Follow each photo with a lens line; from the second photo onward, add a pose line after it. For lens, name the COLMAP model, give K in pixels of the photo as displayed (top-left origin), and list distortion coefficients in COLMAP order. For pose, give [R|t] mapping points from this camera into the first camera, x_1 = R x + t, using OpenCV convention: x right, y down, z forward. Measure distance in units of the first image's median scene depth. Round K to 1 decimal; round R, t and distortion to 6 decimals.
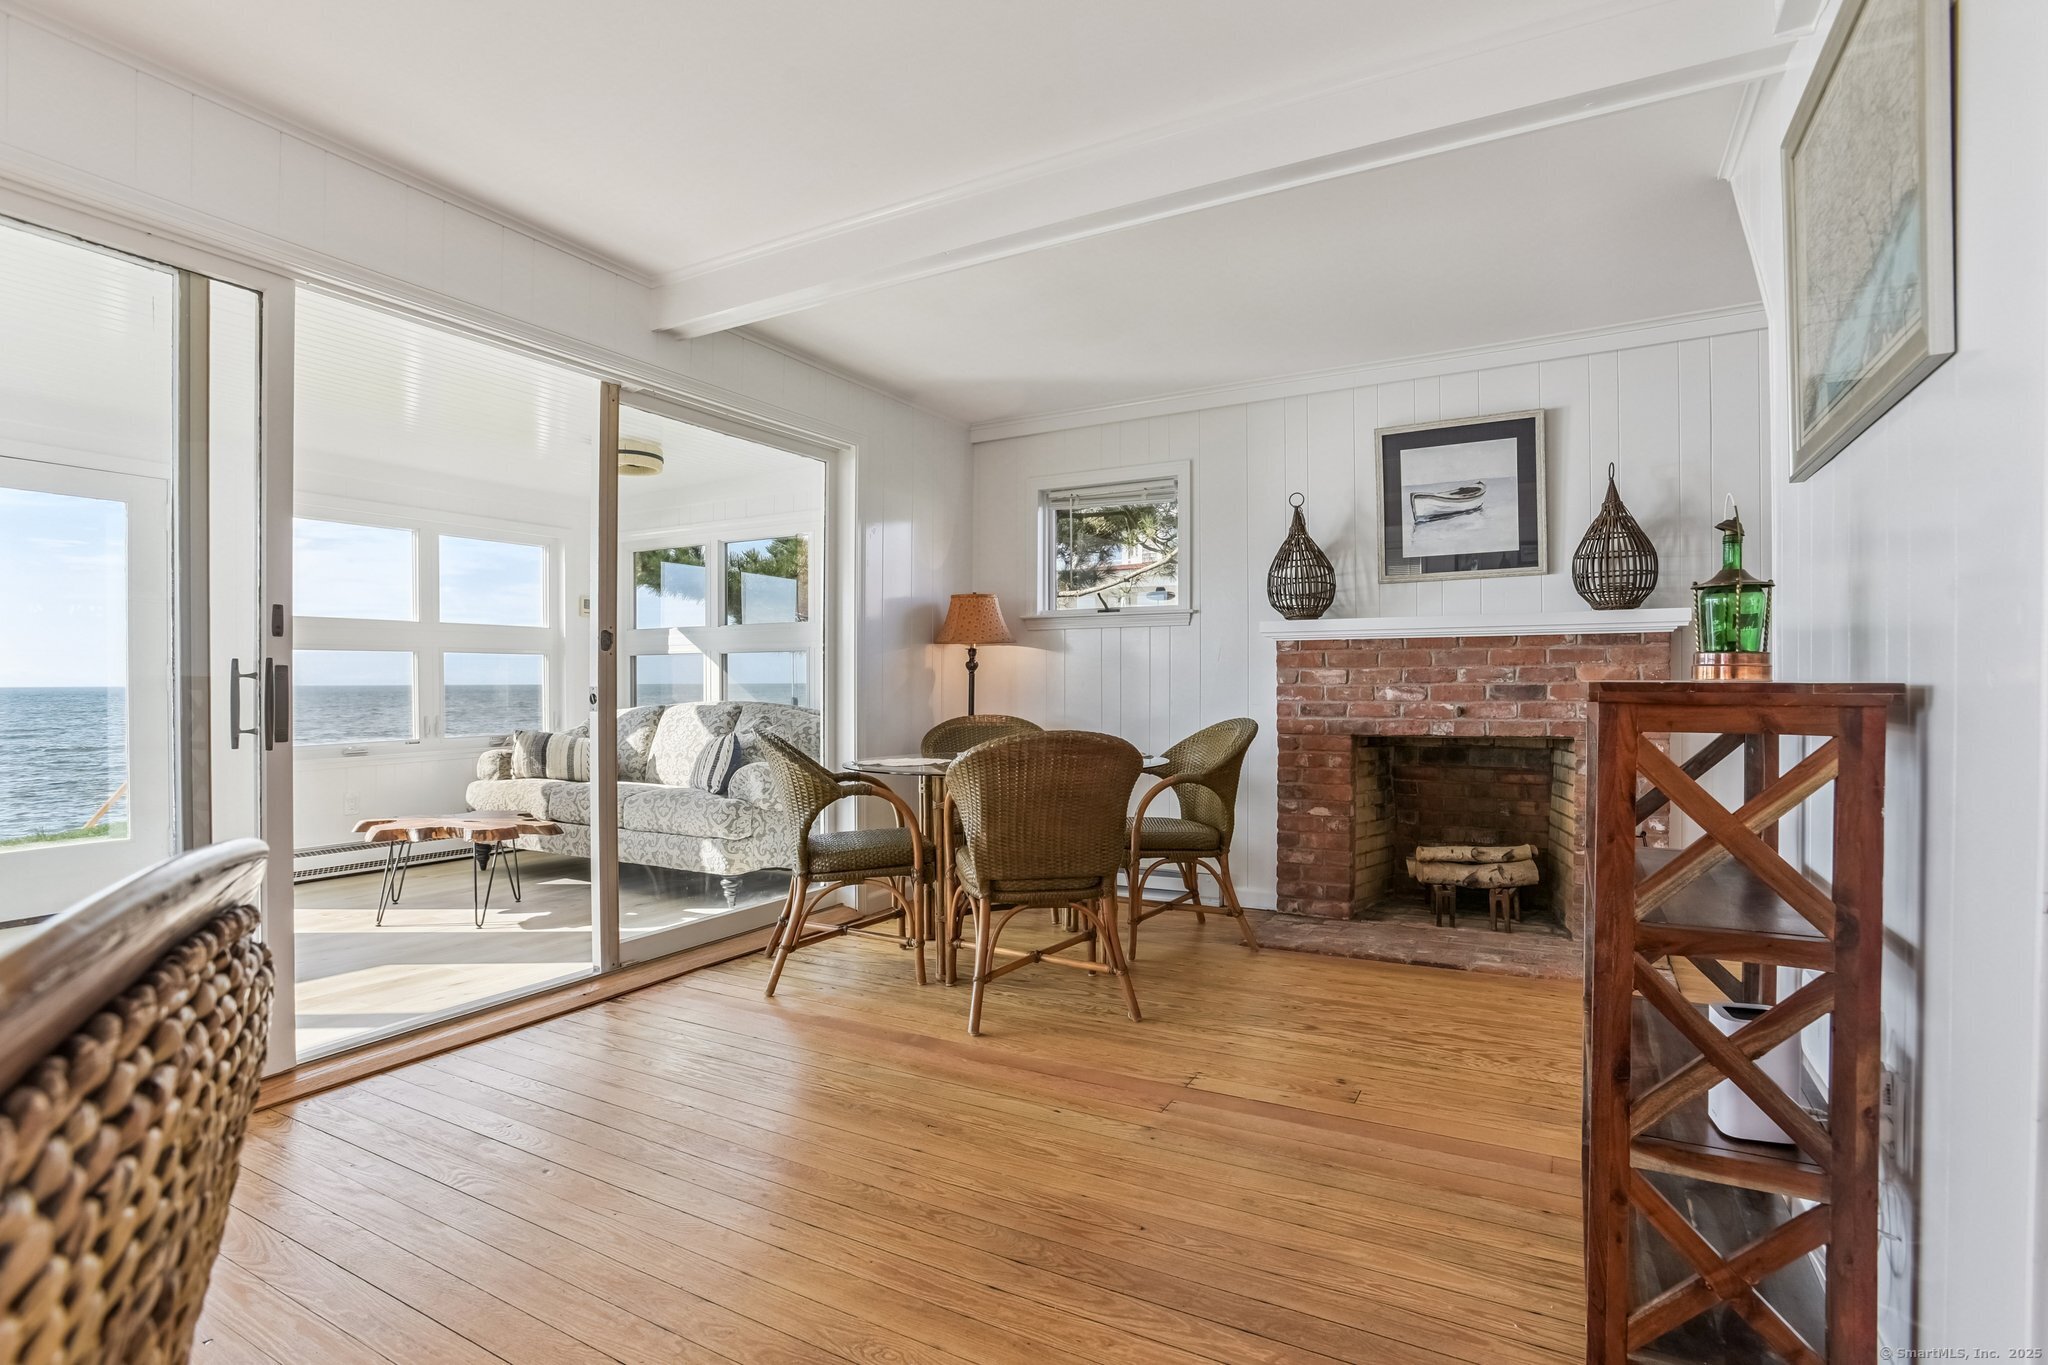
lens RADIAL K [[977.2, 0, 1016.0], [0, 977.2, 685.5], [0, 0, 1]] dist [-0.018781, 0.007089]
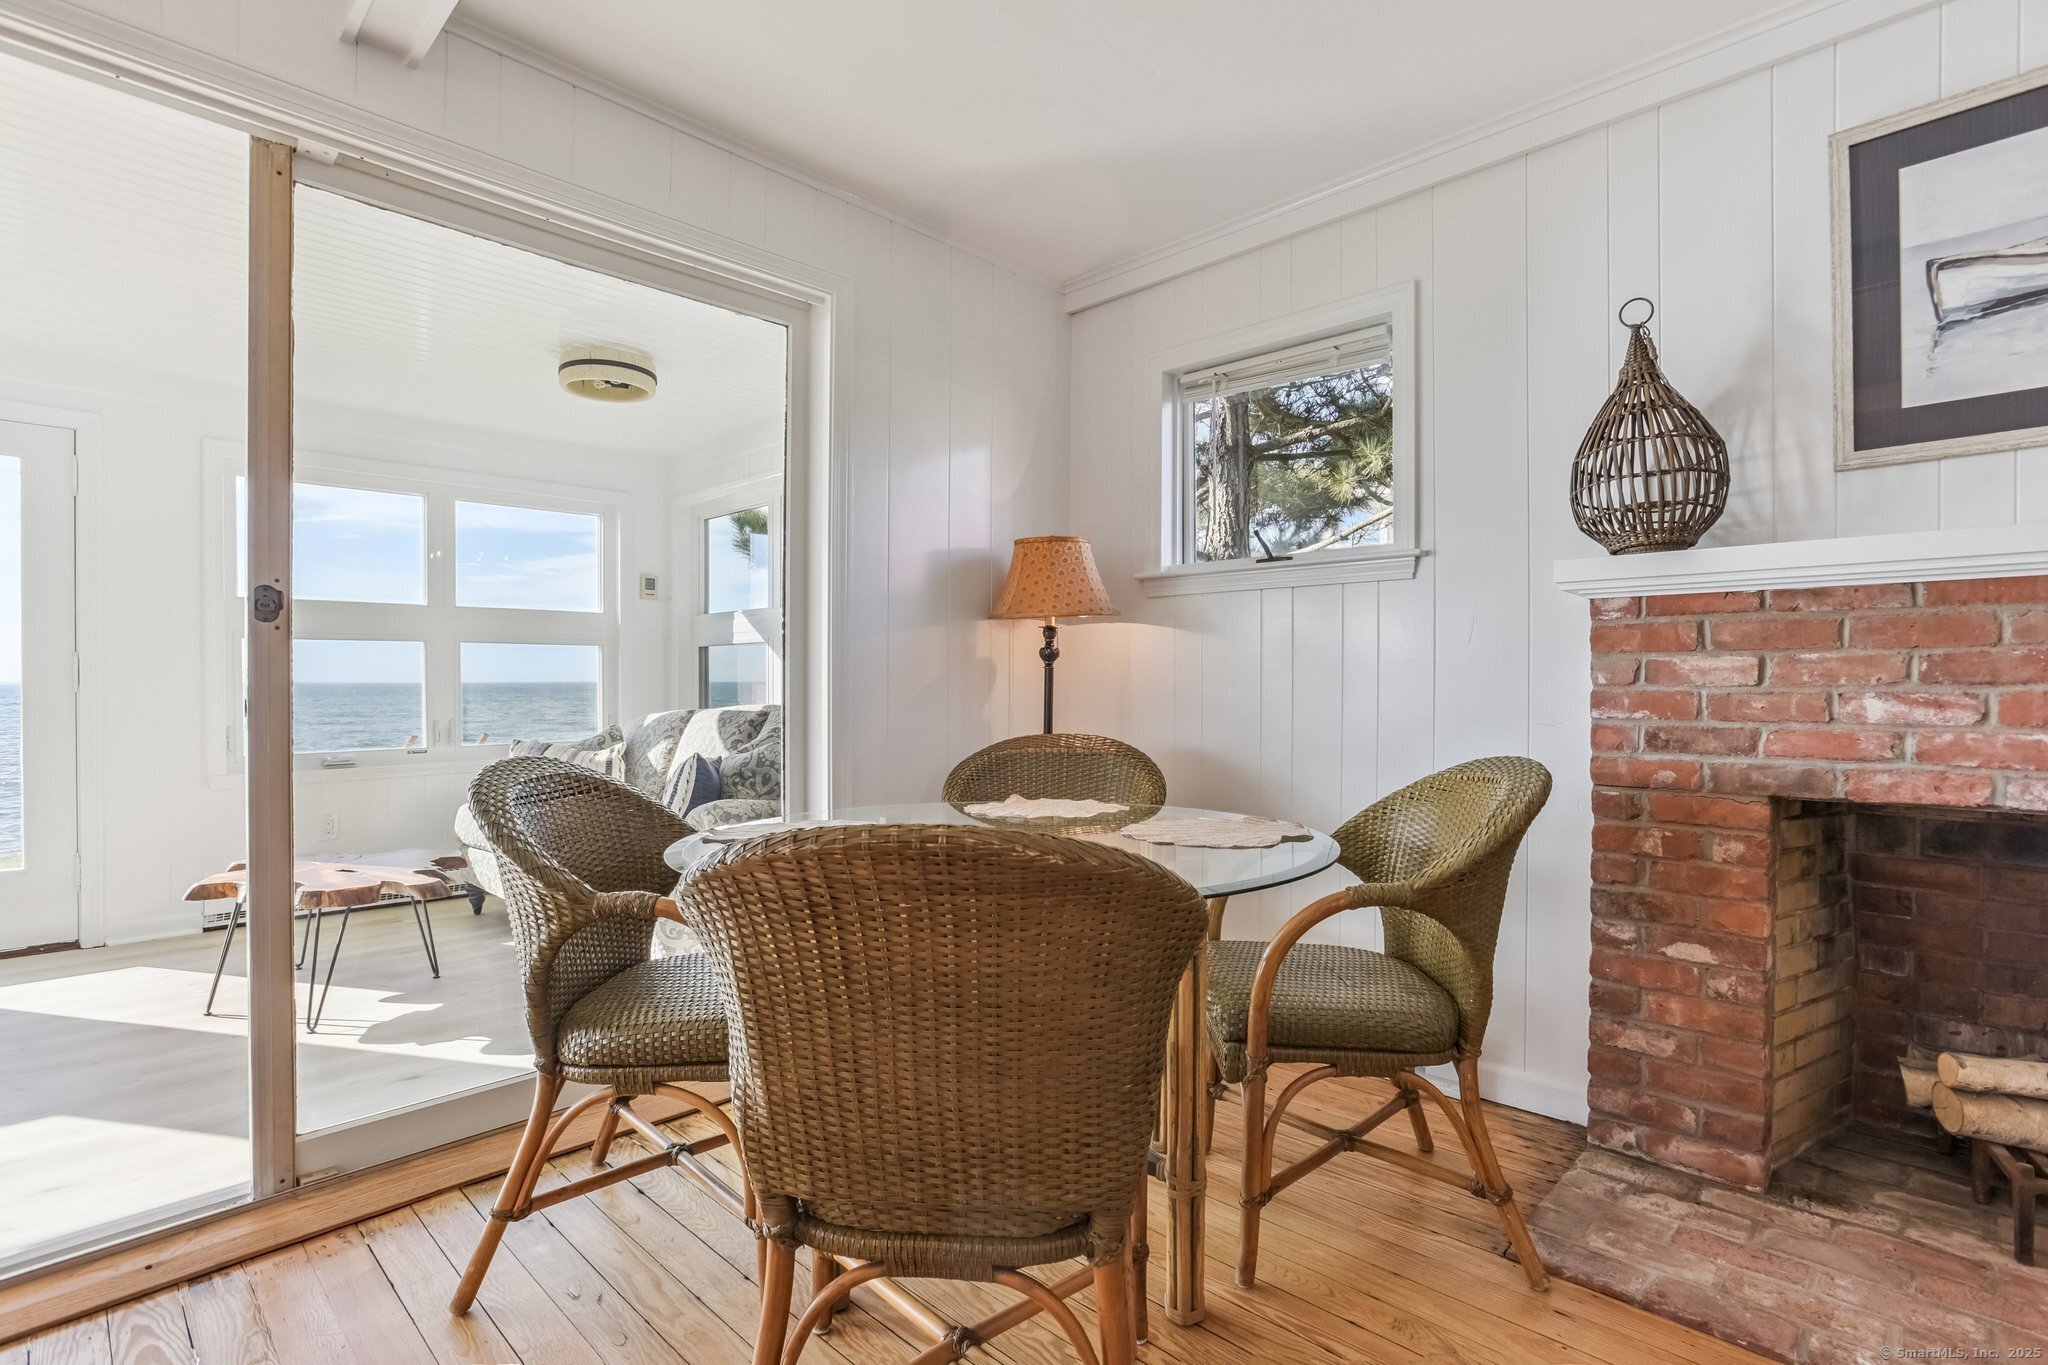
lens RADIAL K [[977.2, 0, 1019.2], [0, 977.2, 686.1], [0, 0, 1]] dist [-0.018781, 0.007089]
pose [[0.969255, 0.004226, -0.246020, 0.106575], [-0.003481, 0.999988, 0.003464, -0.001875], [0.246032, -0.002501, 0.969259, 0.448256]]
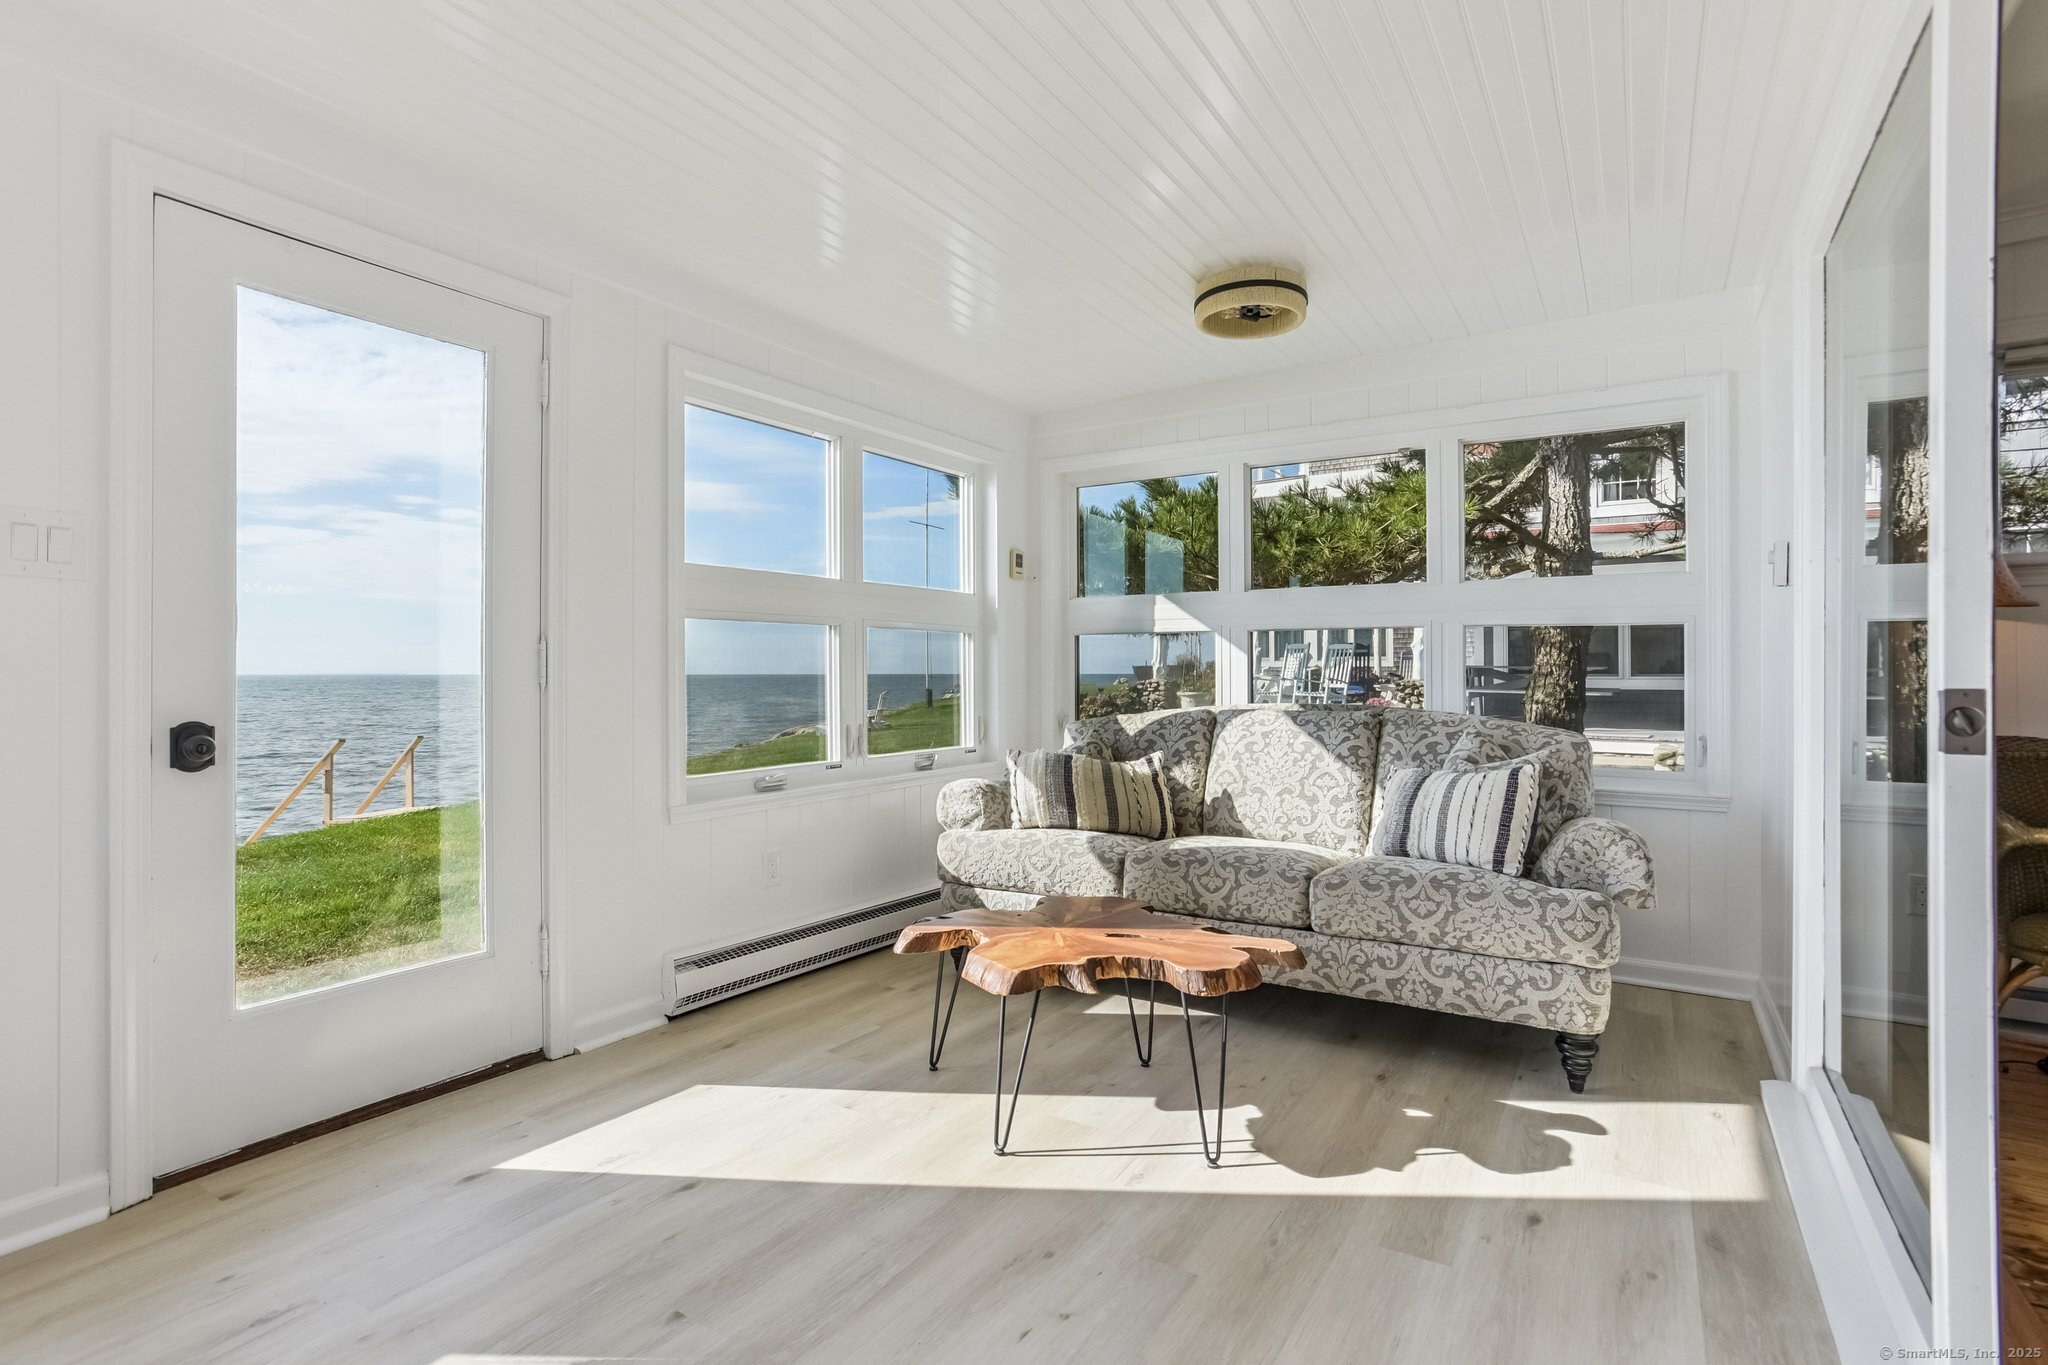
lens RADIAL K [[977.2, 0, 1011.9], [0, 977.2, 673.5], [0, 0, 1]] dist [-0.018781, 0.007089]
pose [[0.998627, 0.006155, -0.052025, -0.647562], [-0.006384, 0.999971, -0.004243, -0.001515], [0.051997, 0.004570, 0.998637, 0.490347]]
